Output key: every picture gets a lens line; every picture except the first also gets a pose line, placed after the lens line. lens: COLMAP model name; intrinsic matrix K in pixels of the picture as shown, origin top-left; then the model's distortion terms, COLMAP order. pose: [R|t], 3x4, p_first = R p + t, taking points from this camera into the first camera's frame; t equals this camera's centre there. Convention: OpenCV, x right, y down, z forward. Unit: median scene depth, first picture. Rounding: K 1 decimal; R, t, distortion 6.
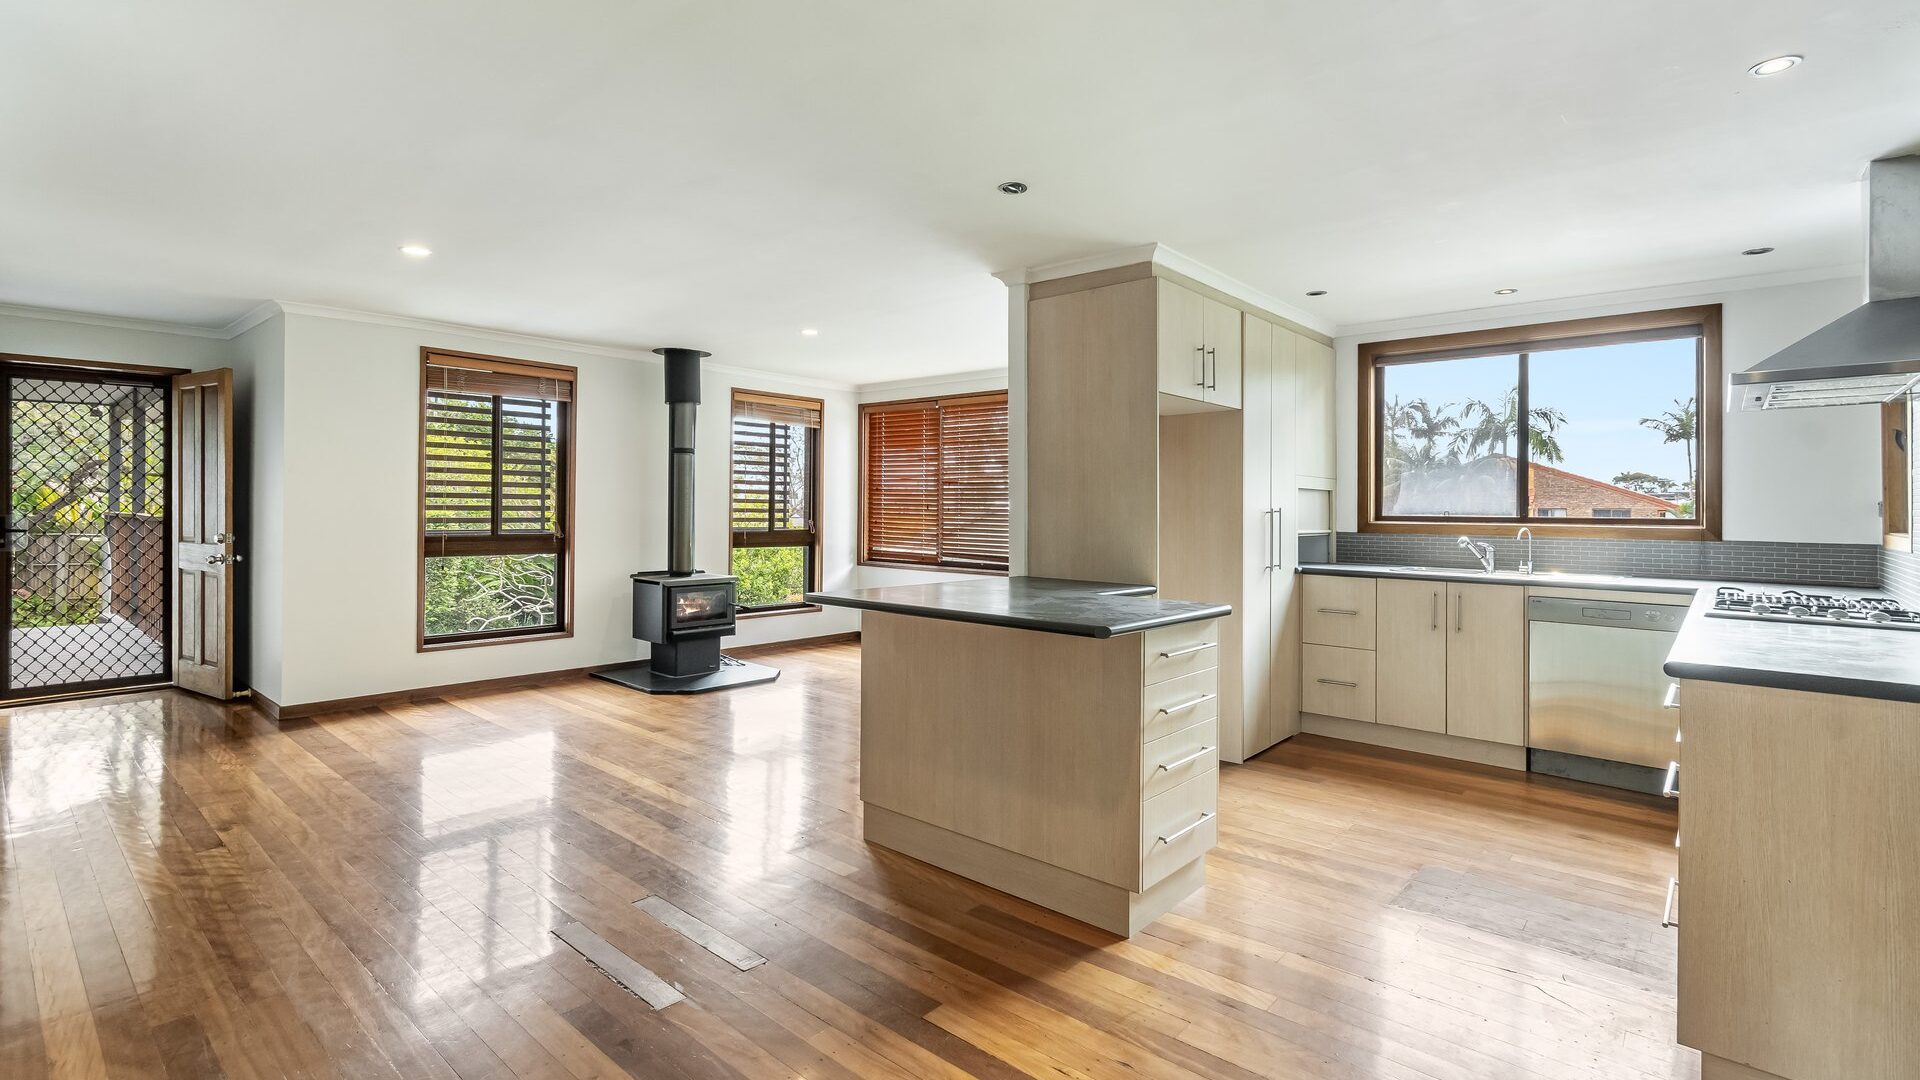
lens RADIAL K [[869.2, 0, 959.2], [0, 869.2, 511.5], [0, 0, 1]] dist [0.000127, -0.000054]
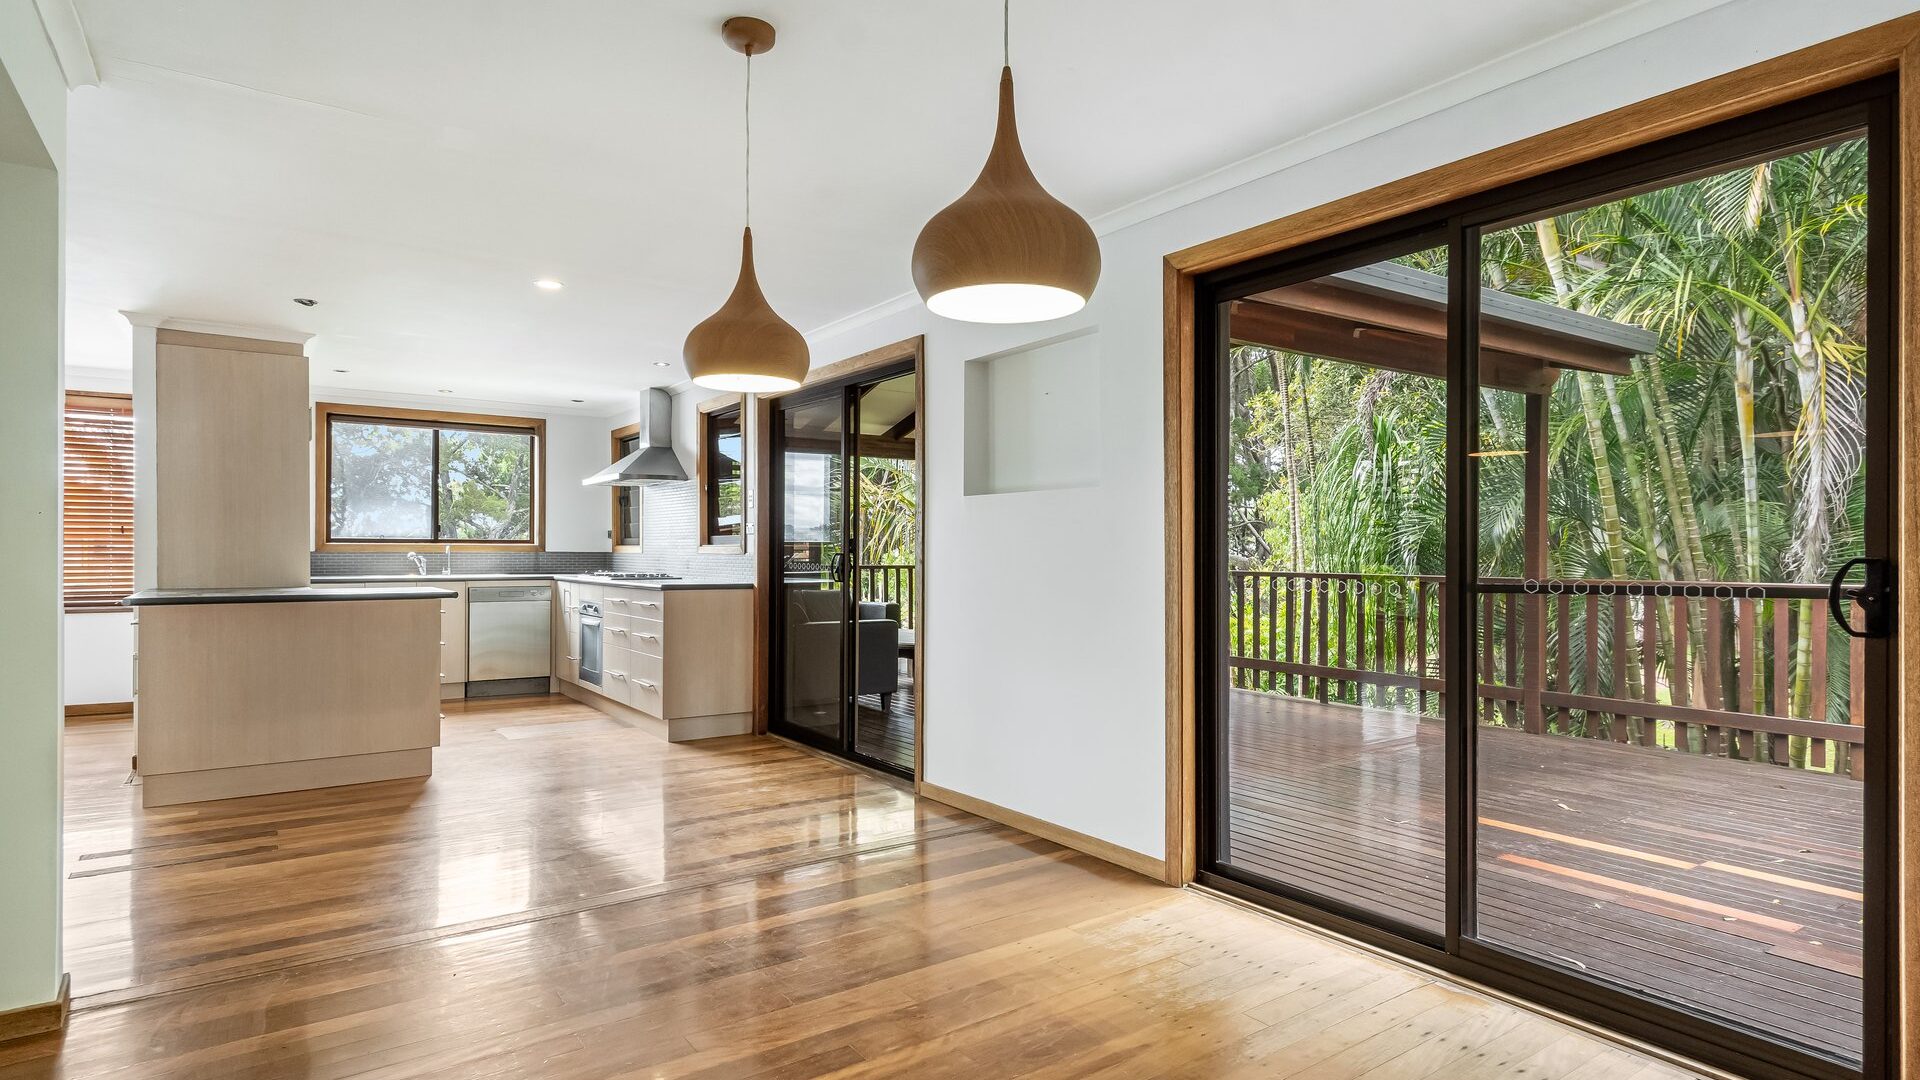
lens RADIAL K [[1035.5, 0, 960.0], [0, 1035.5, 540.0], [0, 0, 1]] dist [-0.000192, -0.000055]
pose [[0.242567, 0.002828, 0.970130, -0.957982], [0.003545, 0.999986, -0.003801, 0.020070], [-0.970128, 0.004361, 0.242554, -0.326237]]
